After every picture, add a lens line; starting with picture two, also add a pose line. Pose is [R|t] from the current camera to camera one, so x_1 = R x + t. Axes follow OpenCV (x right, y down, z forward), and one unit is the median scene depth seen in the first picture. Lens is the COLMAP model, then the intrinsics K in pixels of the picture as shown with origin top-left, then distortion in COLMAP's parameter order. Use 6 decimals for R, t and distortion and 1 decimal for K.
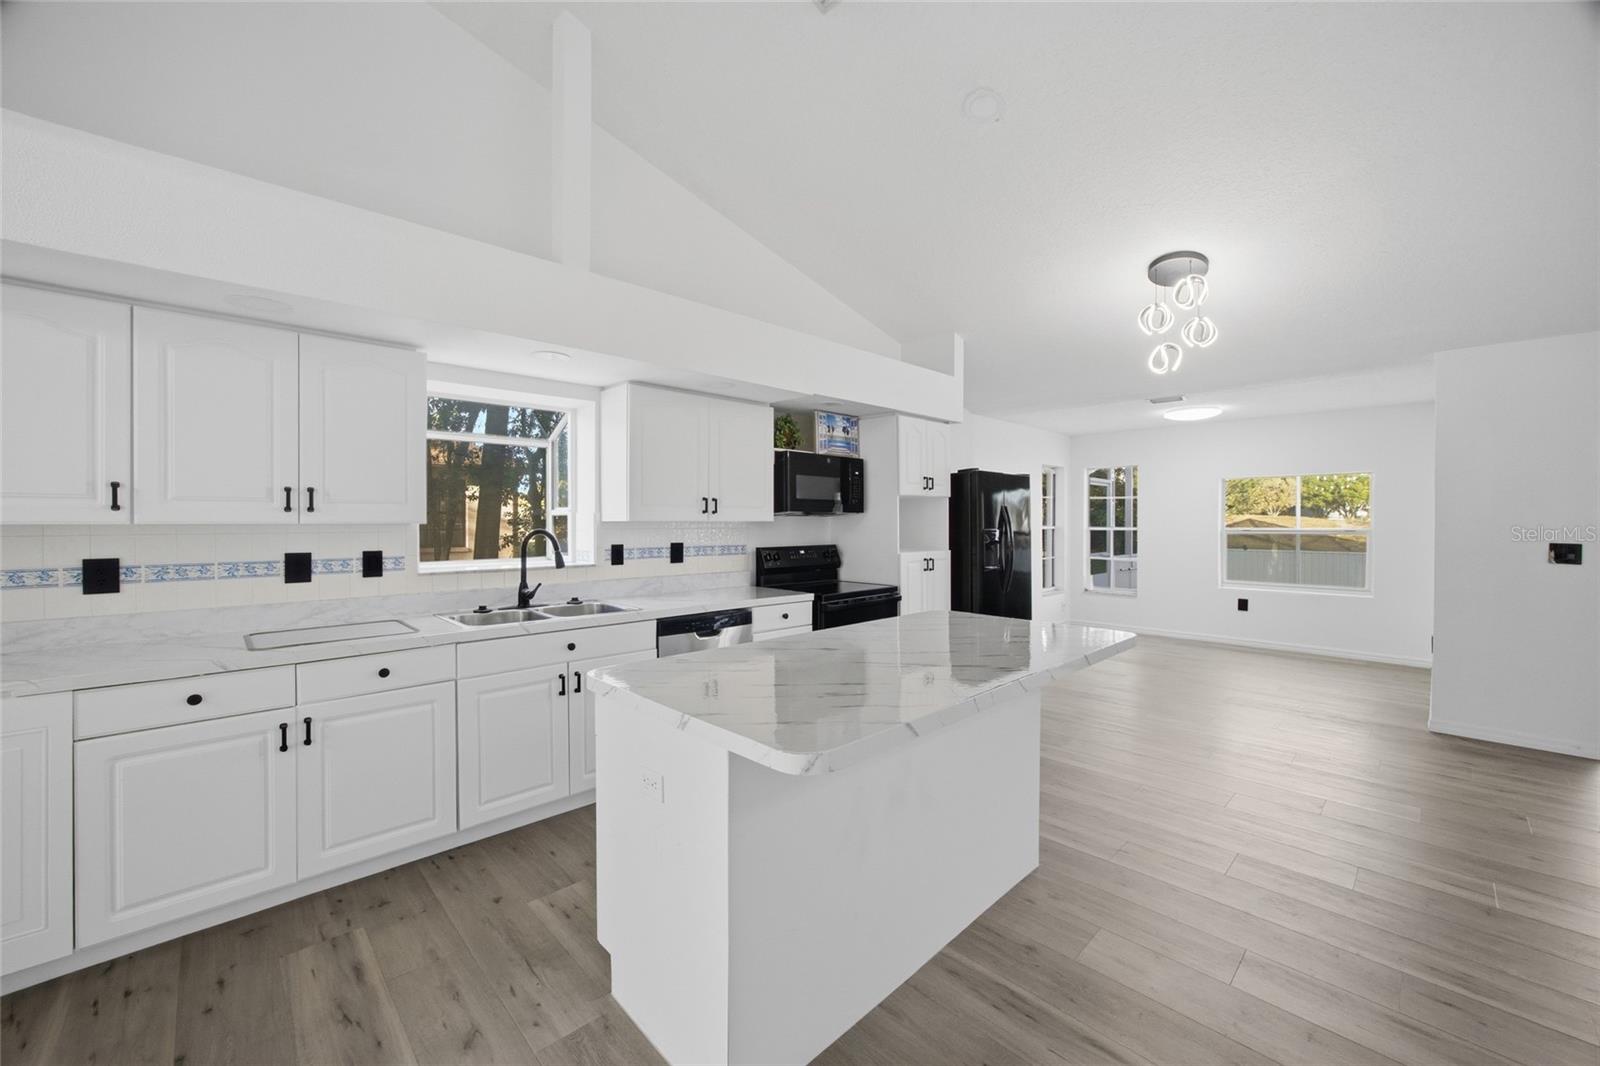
lens RADIAL K [[622.7, 0, 798.2], [0, 622.7, 522.9], [0, 0, 1]] dist [-0.017139, 0.005157]
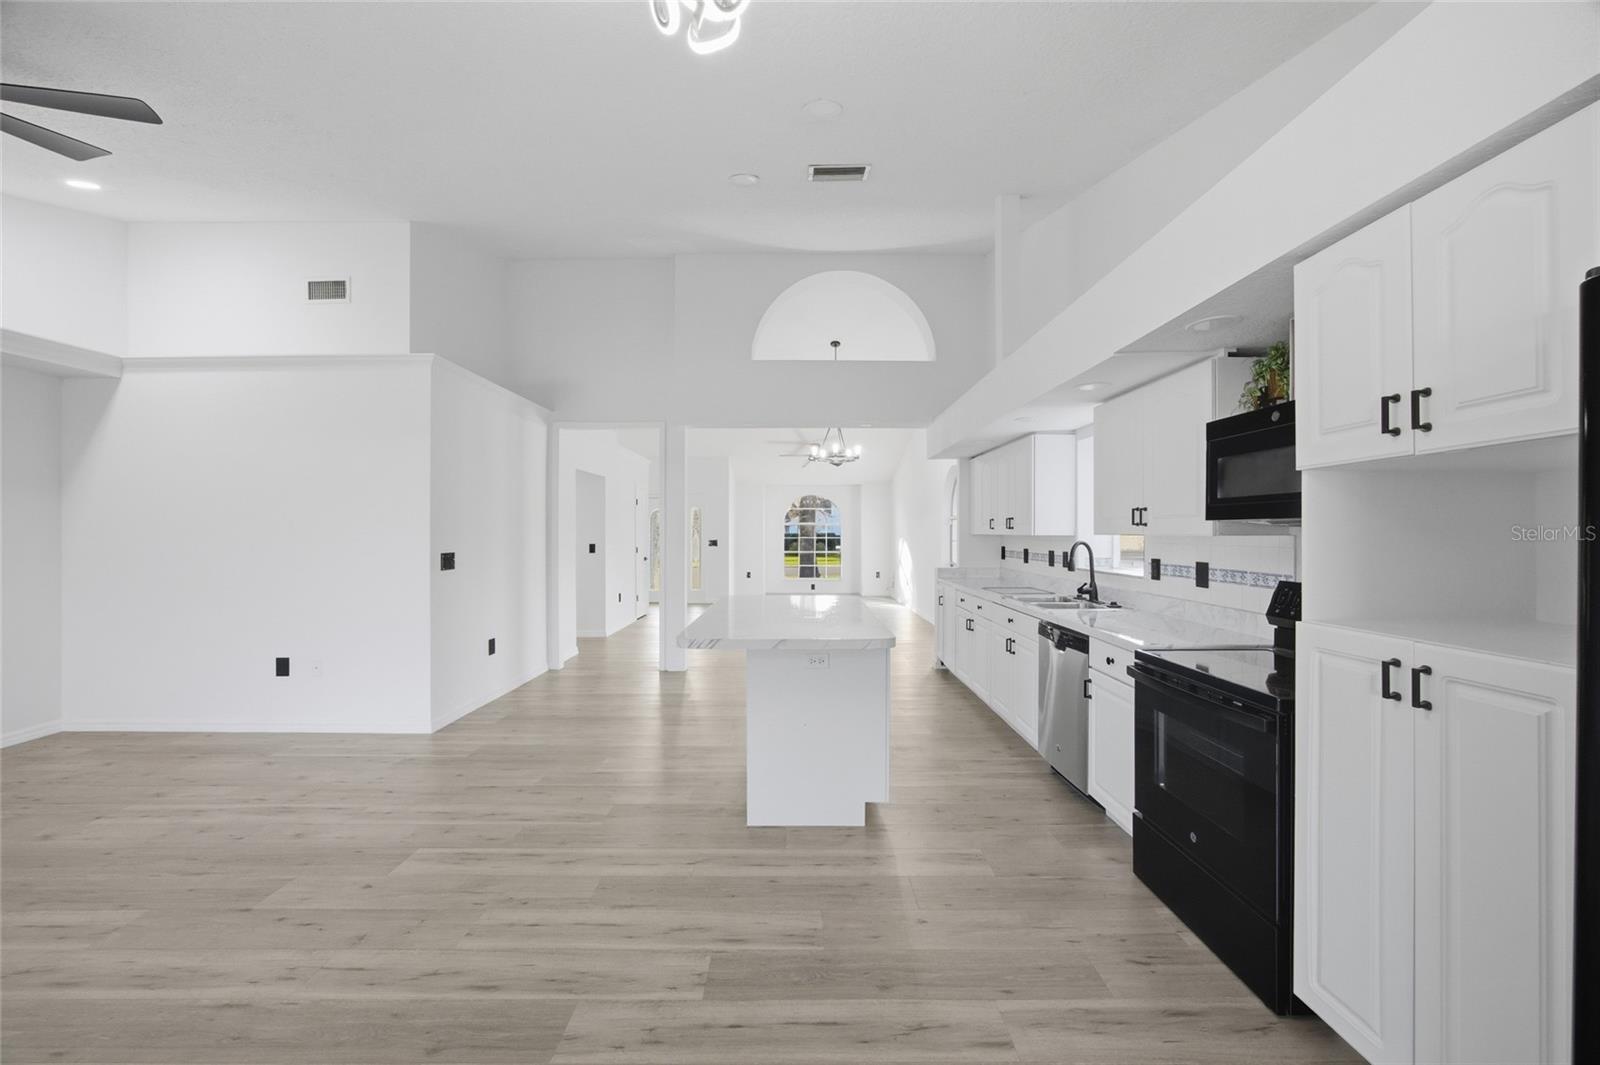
lens RADIAL K [[622.7, 0, 799.8], [0, 622.7, 531.6], [0, 0, 1]] dist [-0.017139, 0.005157]
pose [[-0.683697, 0.001411, -0.729765, 0.783050], [-0.000671, 0.999996, 0.002563, -0.009106], [0.729766, 0.002242, -0.683694, 1.241759]]
